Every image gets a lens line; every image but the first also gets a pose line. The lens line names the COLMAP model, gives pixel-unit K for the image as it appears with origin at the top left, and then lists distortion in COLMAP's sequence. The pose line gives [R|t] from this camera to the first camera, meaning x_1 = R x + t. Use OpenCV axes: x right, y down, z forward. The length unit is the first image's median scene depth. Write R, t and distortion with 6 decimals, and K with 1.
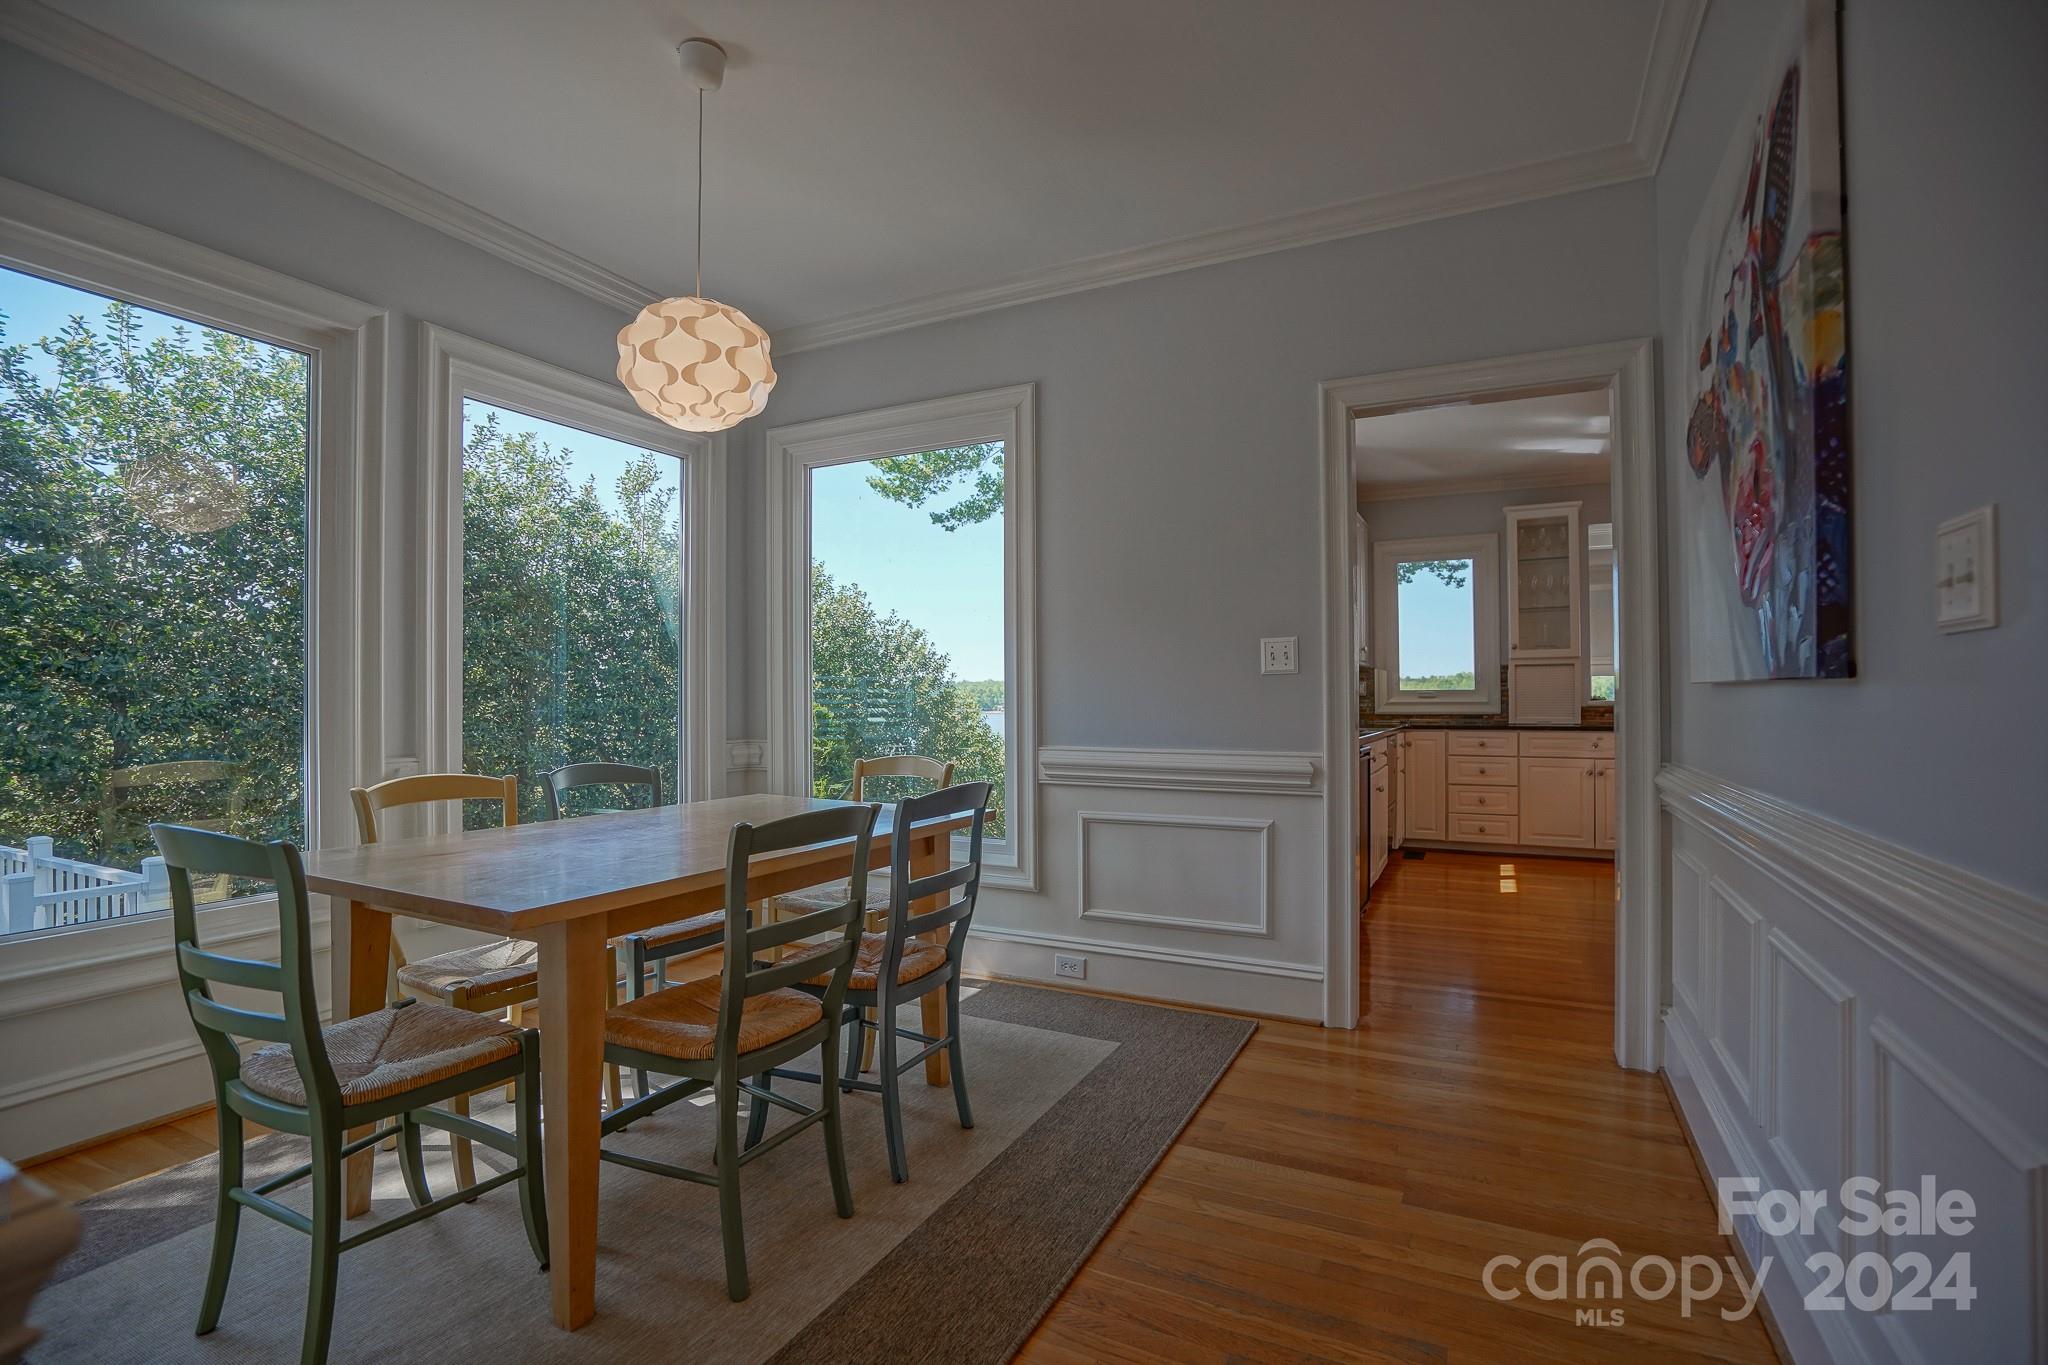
lens RADIAL K [[949.0, 0, 1030.3], [0, 949.0, 685.1], [0, 0, 1]] dist [-0.047165, 0.014948]
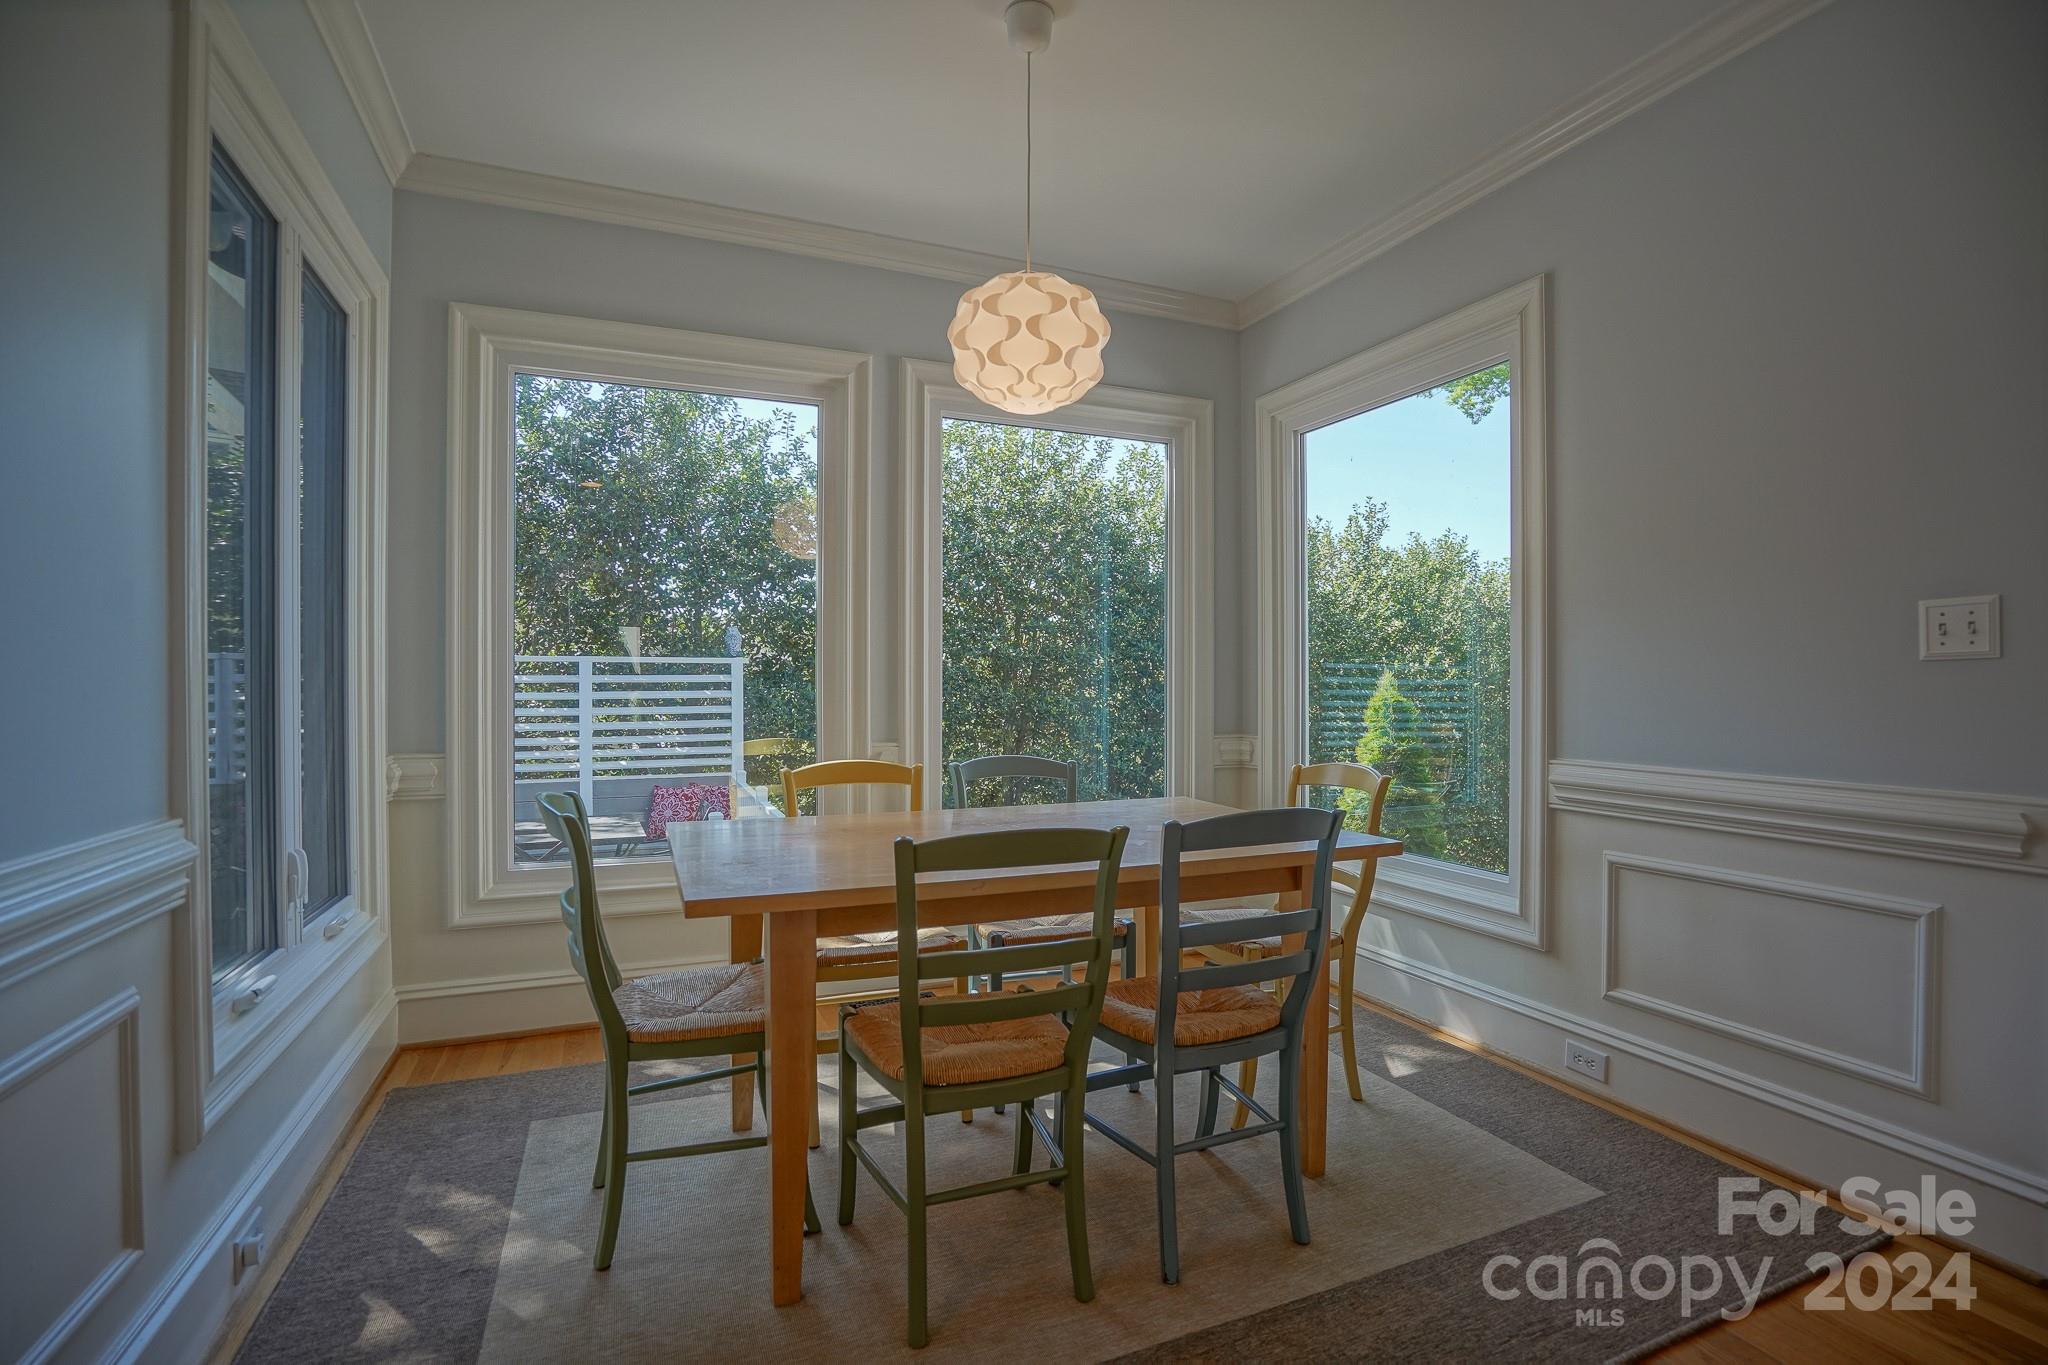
lens RADIAL K [[949.0, 0, 1022.4], [0, 949.0, 685.7], [0, 0, 1]] dist [-0.047165, 0.014948]
pose [[0.767701, 0.005468, -0.640785, 0.184085], [0.004153, 0.999900, 0.013507, -0.005633], [0.640795, -0.013030, 0.767601, 0.187029]]
